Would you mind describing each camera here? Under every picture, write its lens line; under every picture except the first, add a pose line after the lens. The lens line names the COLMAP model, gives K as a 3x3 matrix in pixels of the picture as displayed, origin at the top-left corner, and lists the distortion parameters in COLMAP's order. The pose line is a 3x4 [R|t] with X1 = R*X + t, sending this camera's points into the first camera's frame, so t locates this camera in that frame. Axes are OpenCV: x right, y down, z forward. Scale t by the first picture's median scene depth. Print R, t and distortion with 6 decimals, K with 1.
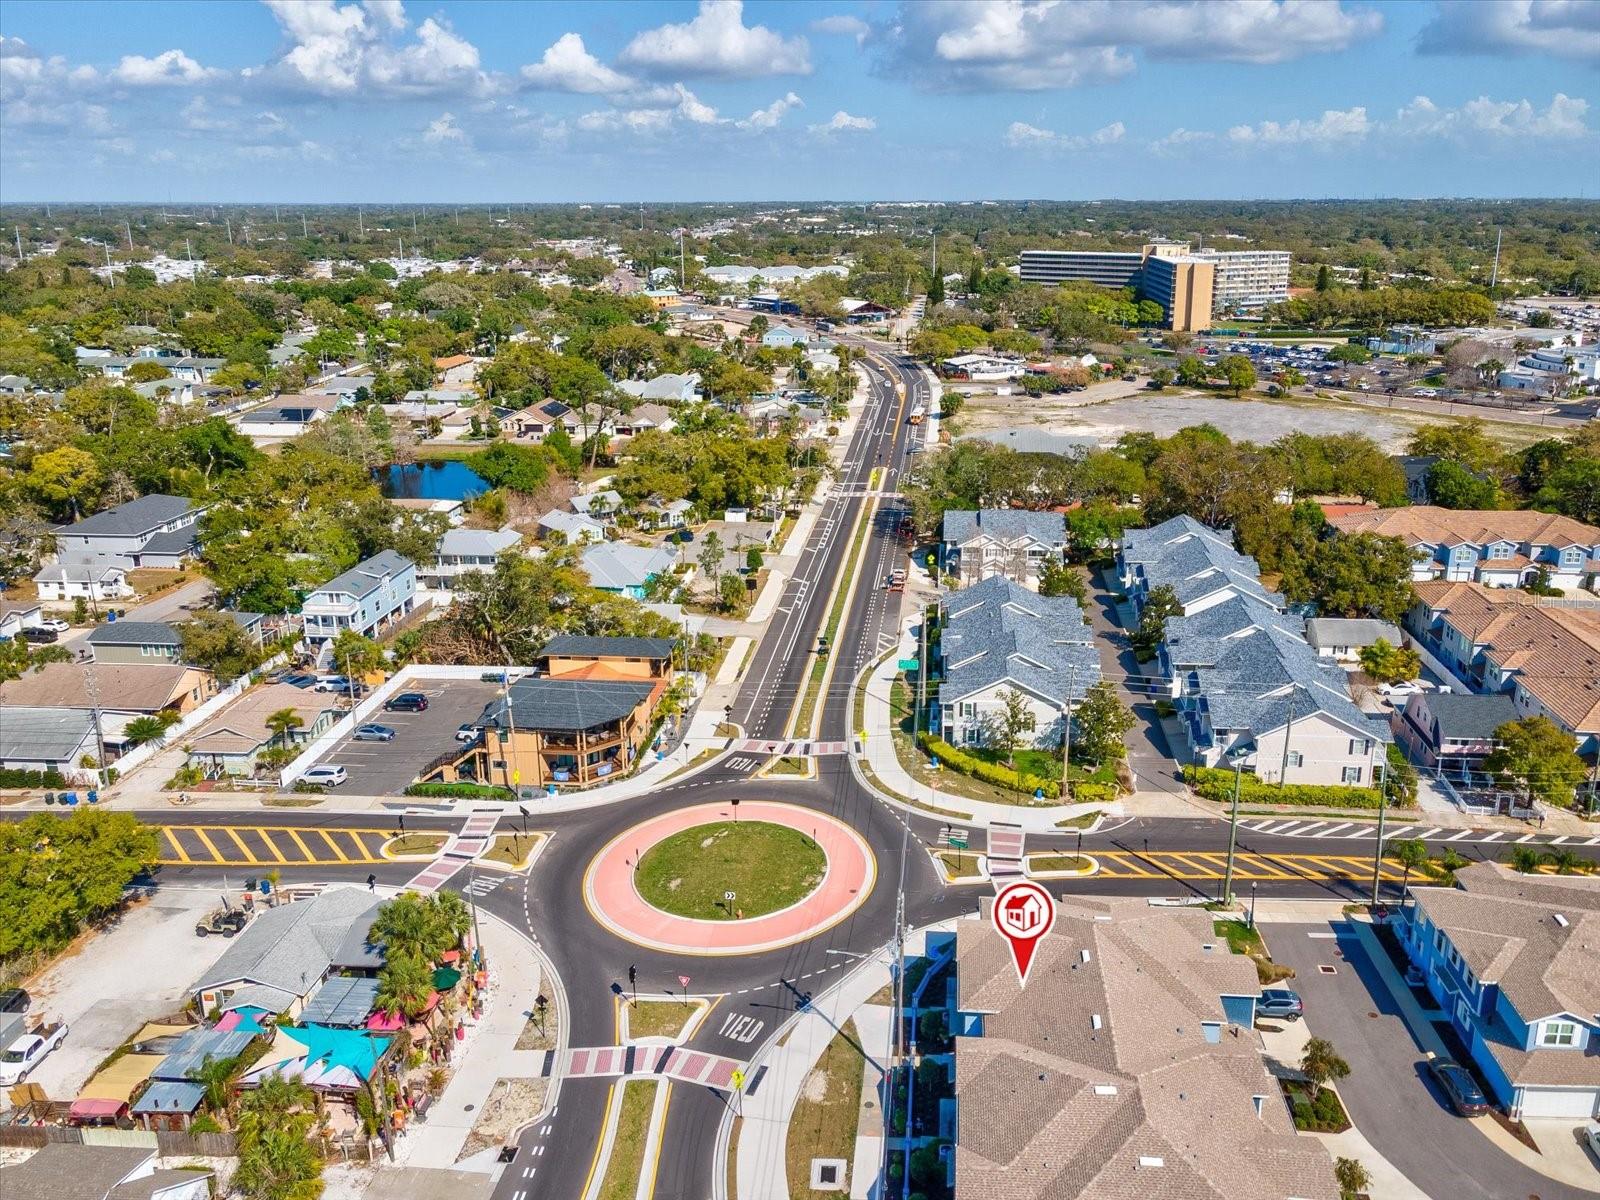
lens RADIAL K [[1205.3, 0, 807.9], [0, 1205.3, 597.8], [0, 0, 1]] dist [-0.006309, 0.022574]
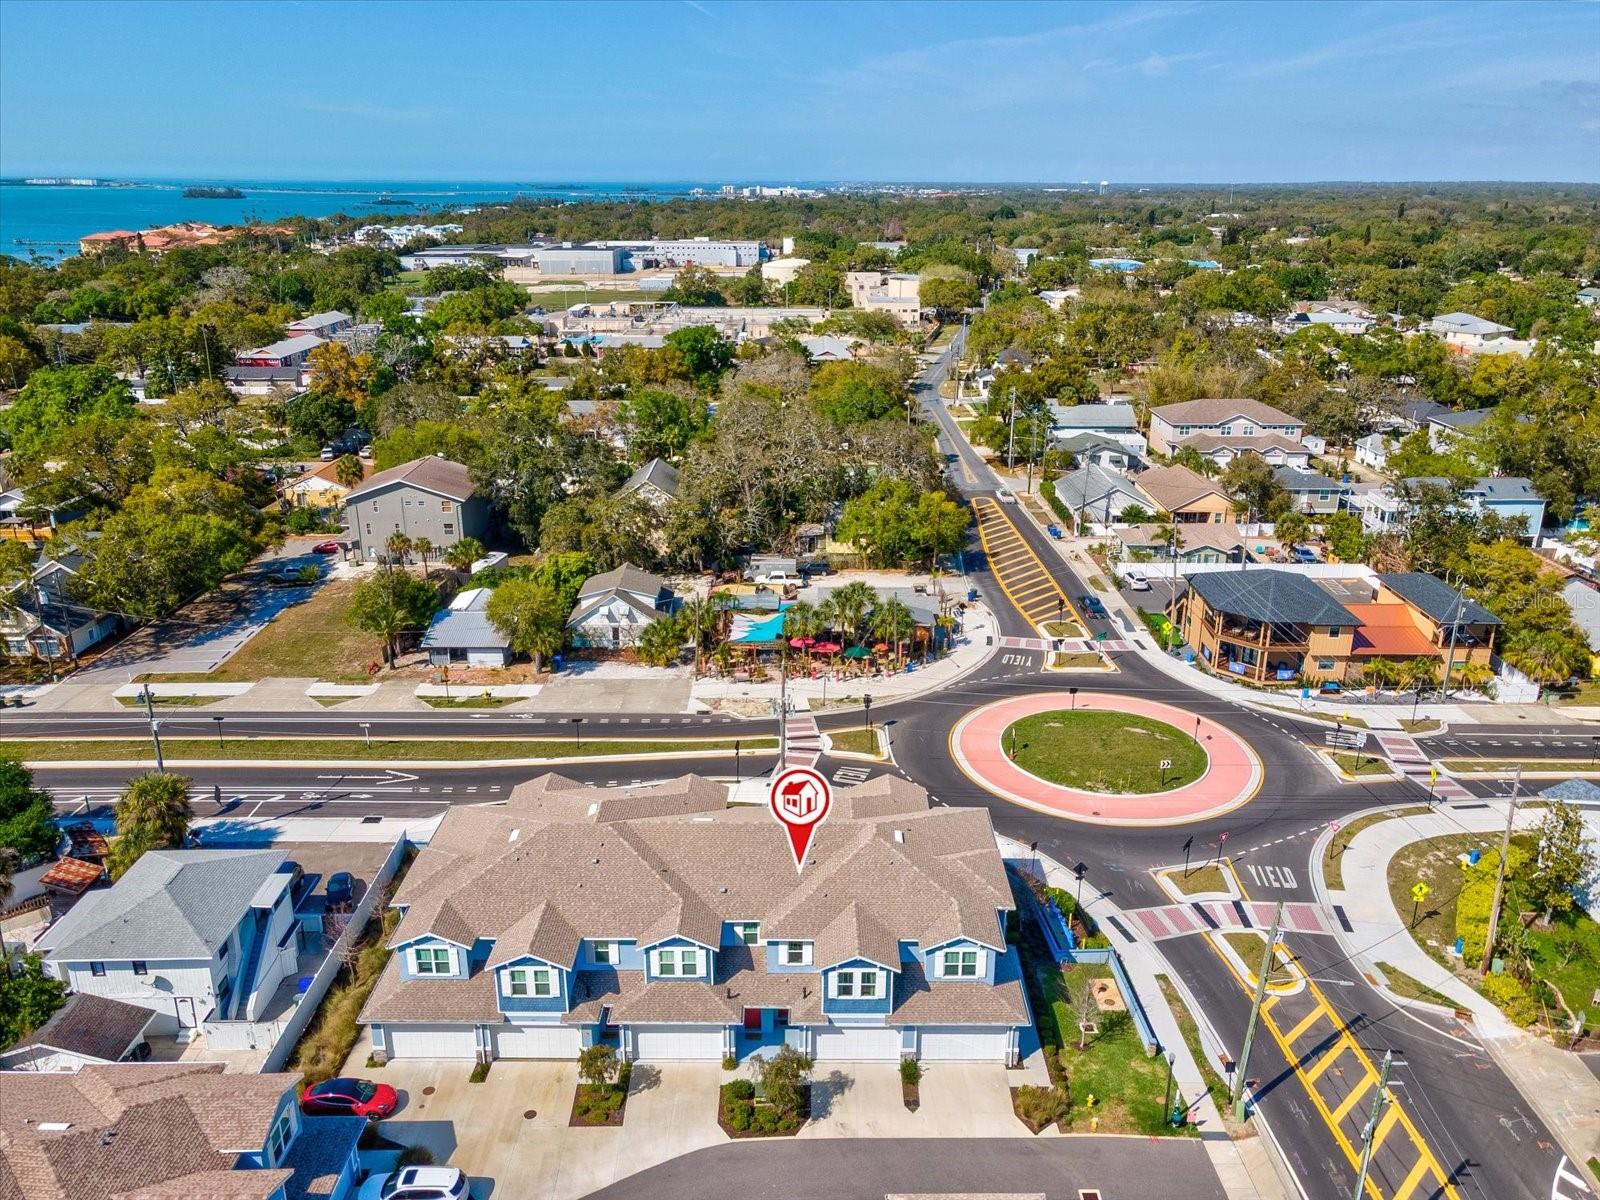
lens RADIAL K [[1174.8, 0, 827.3], [0, 1174.8, 650.1], [0, 0, 1]] dist [-0.026291, 0.081830]
pose [[0.121111, 0.380599, -0.916775, 0.664384], [-0.319727, 0.889310, 0.326959, -0.070219], [0.939738, 0.253519, 0.229393, 0.519338]]
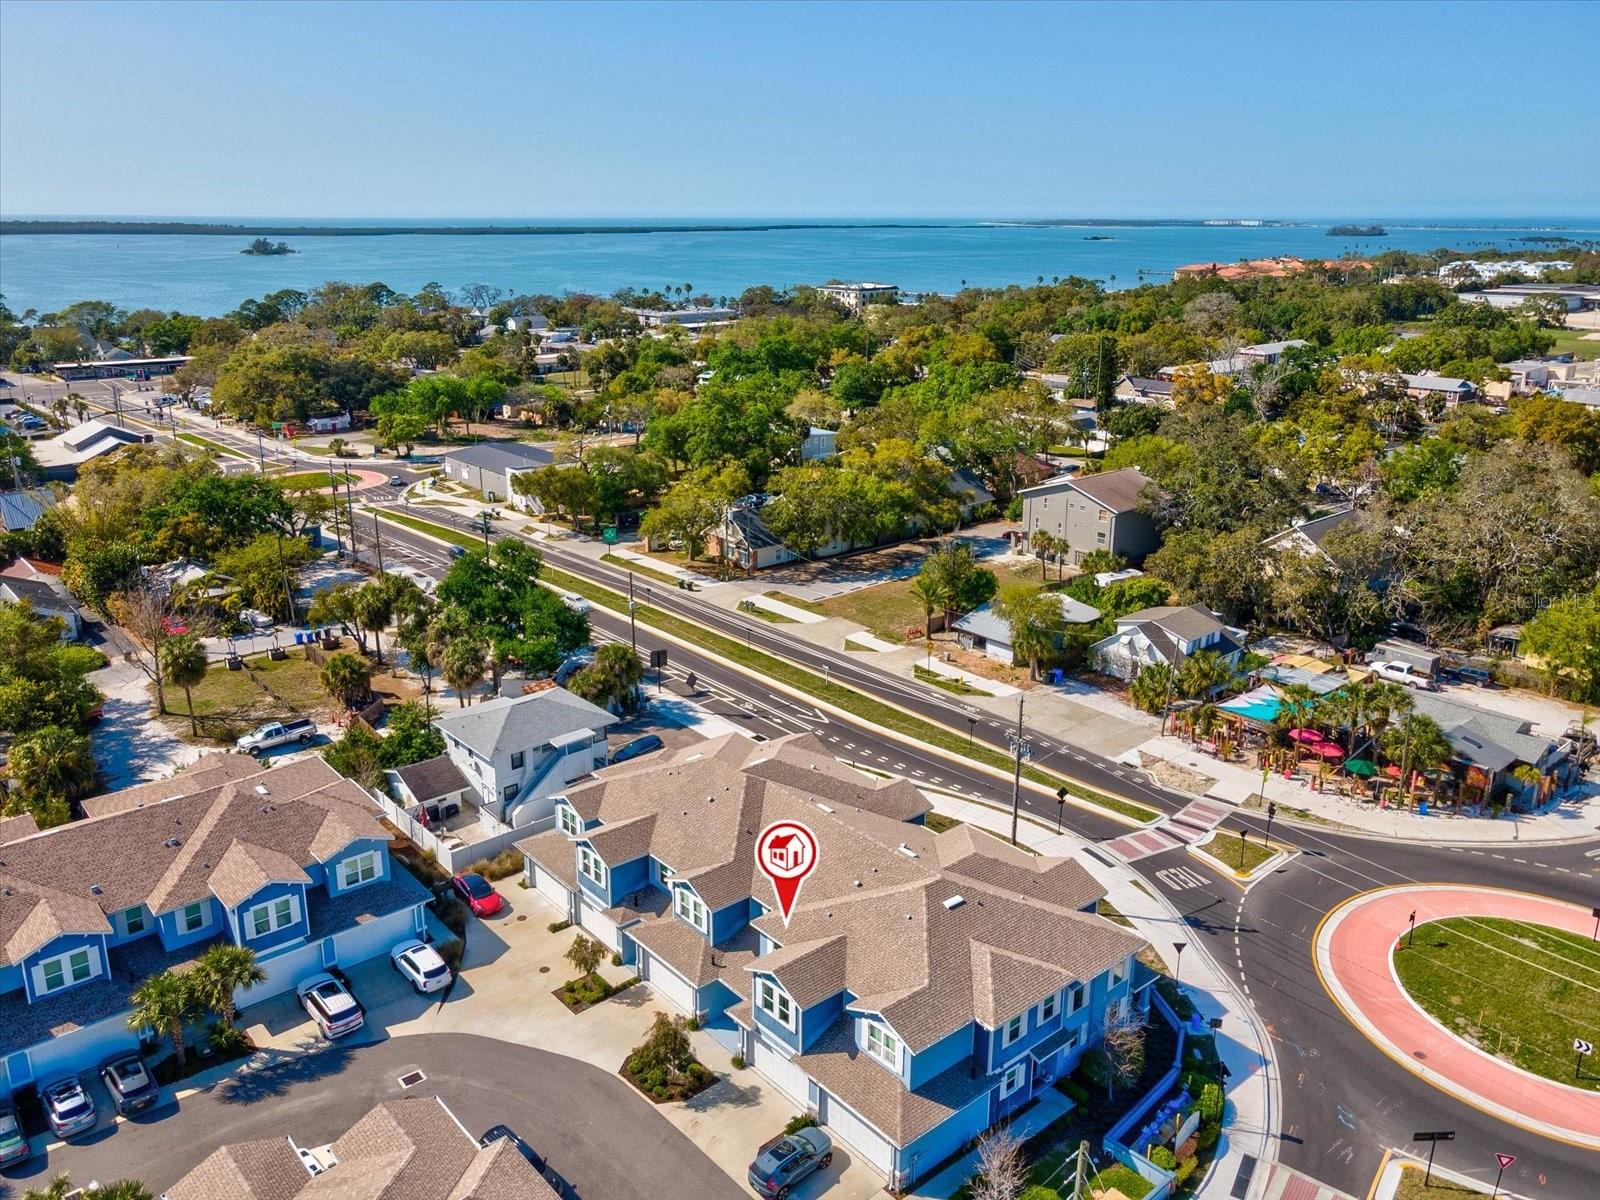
lens RADIAL K [[1205.3, 0, 807.9], [0, 1205.3, 597.8], [0, 0, 1]] dist [-0.006309, 0.022574]
pose [[-0.674959, 0.235264, -0.699343, 0.551140], [-0.226379, 0.836067, 0.499744, -0.167939], [0.702270, 0.495623, -0.511052, 0.865502]]
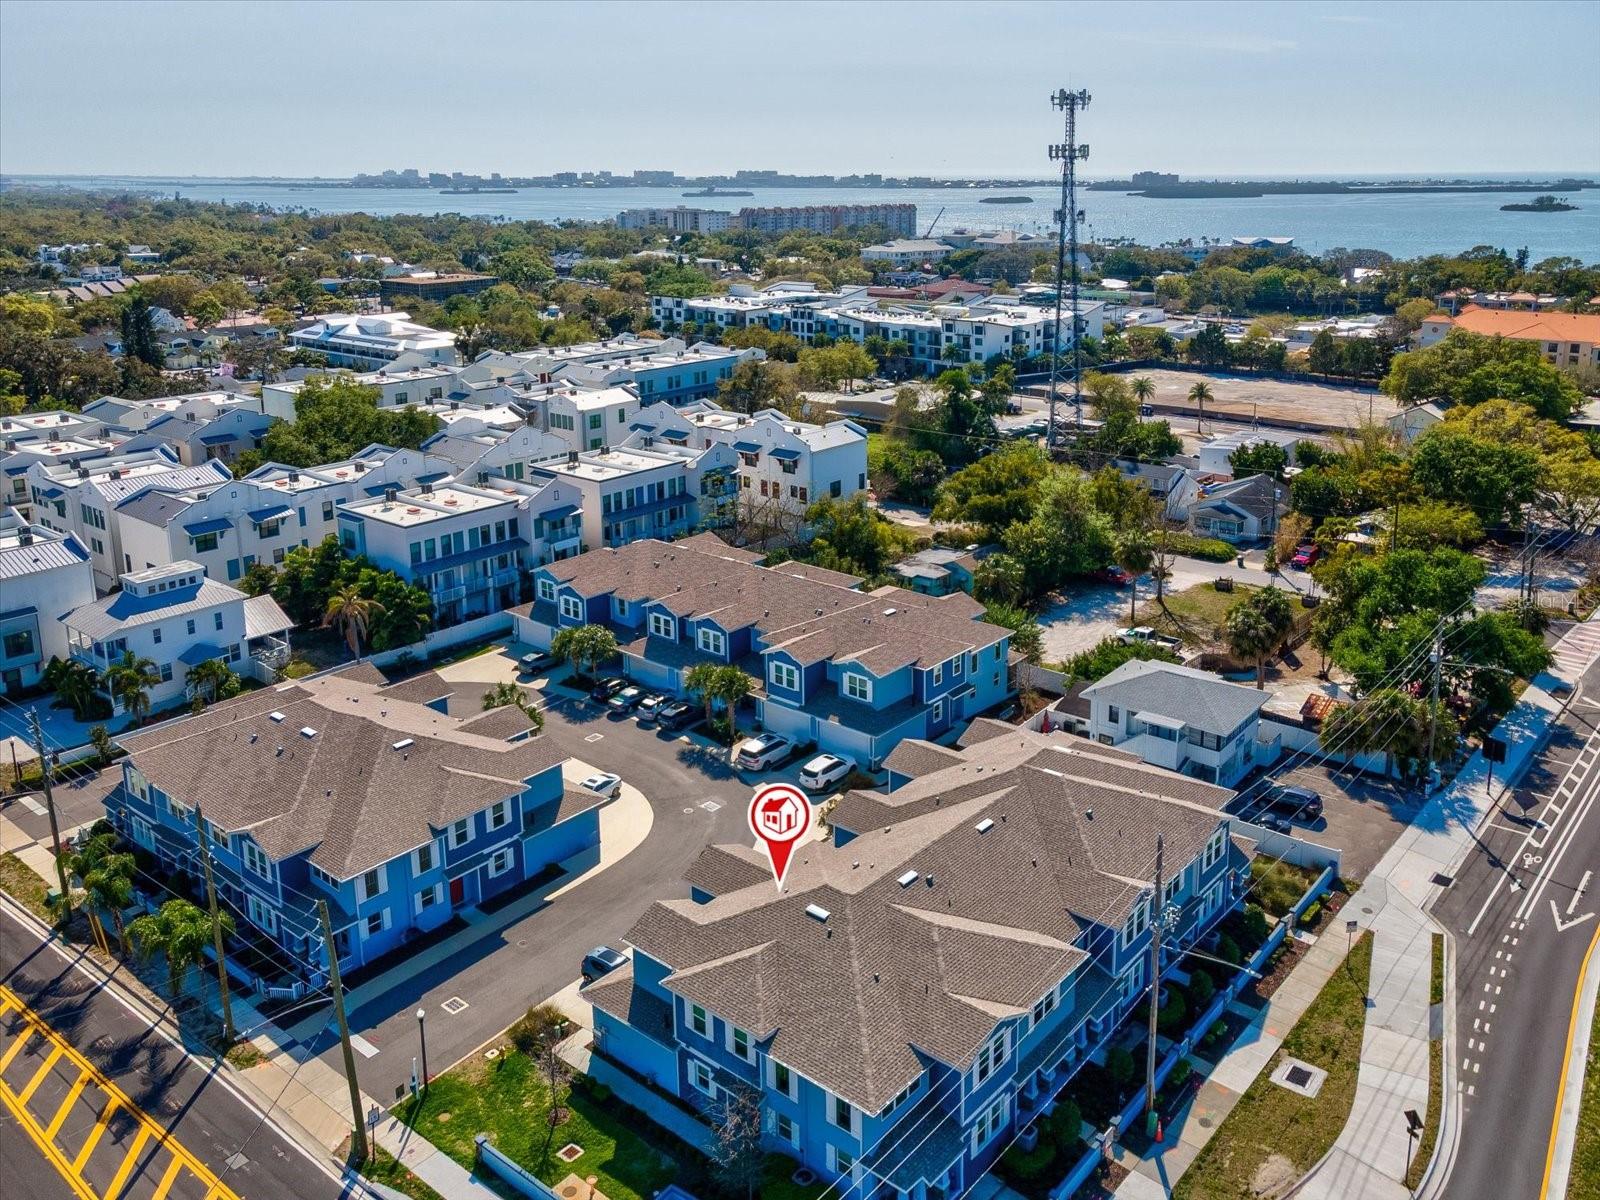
lens RADIAL K [[1296.6, 0, 852.6], [0, 1296.6, 518.1], [0, 0, 1]] dist [0.011163, 0.000089]
pose [[-0.845124, -0.122964, 0.520236, -0.084939], [0.182078, 0.848781, 0.496405, -0.194876], [-0.502607, 0.514247, -0.694936, 0.977337]]
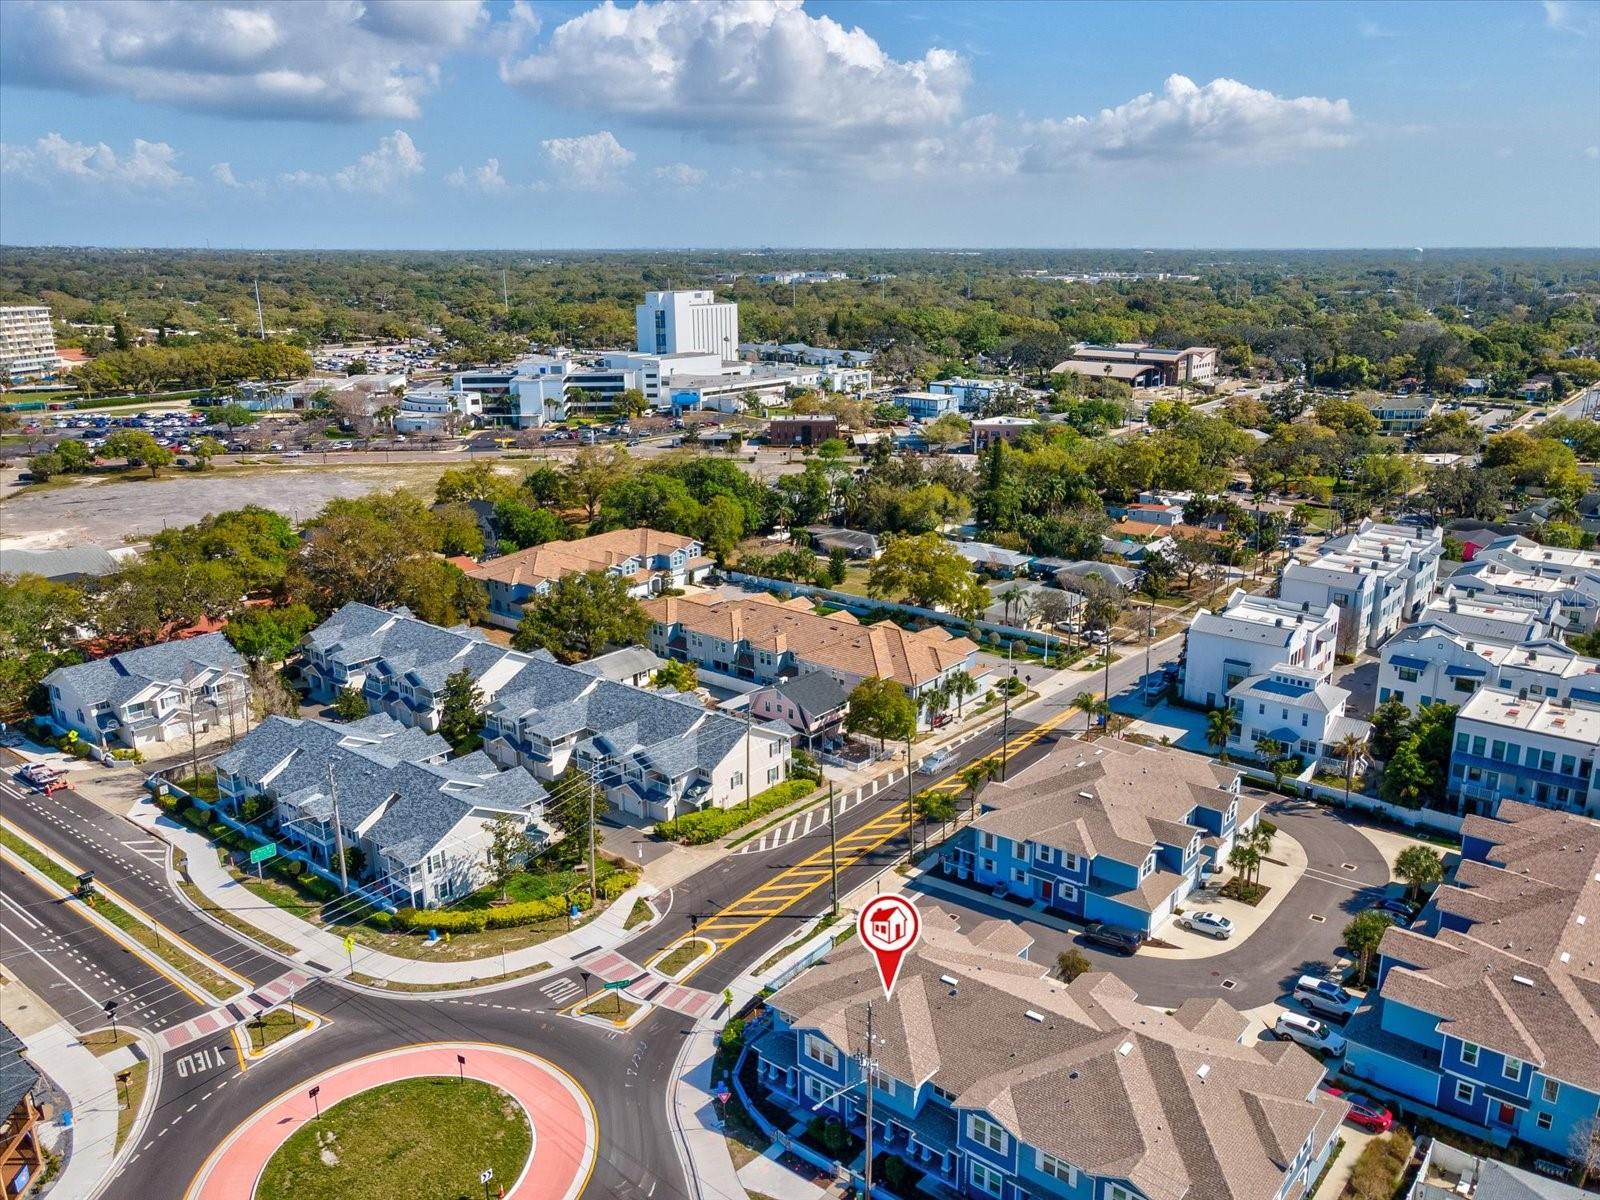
lens RADIAL K [[1264.5, 0, 833.9], [0, 1264.5, 671.0], [0, 0, 1]] dist [-0.012312, 0.053939]
pose [[0.536324, -0.264842, 0.801383, -0.421277], [0.262266, 0.954784, 0.140017, -0.091650], [-0.802230, 0.135082, 0.581533, 0.273470]]
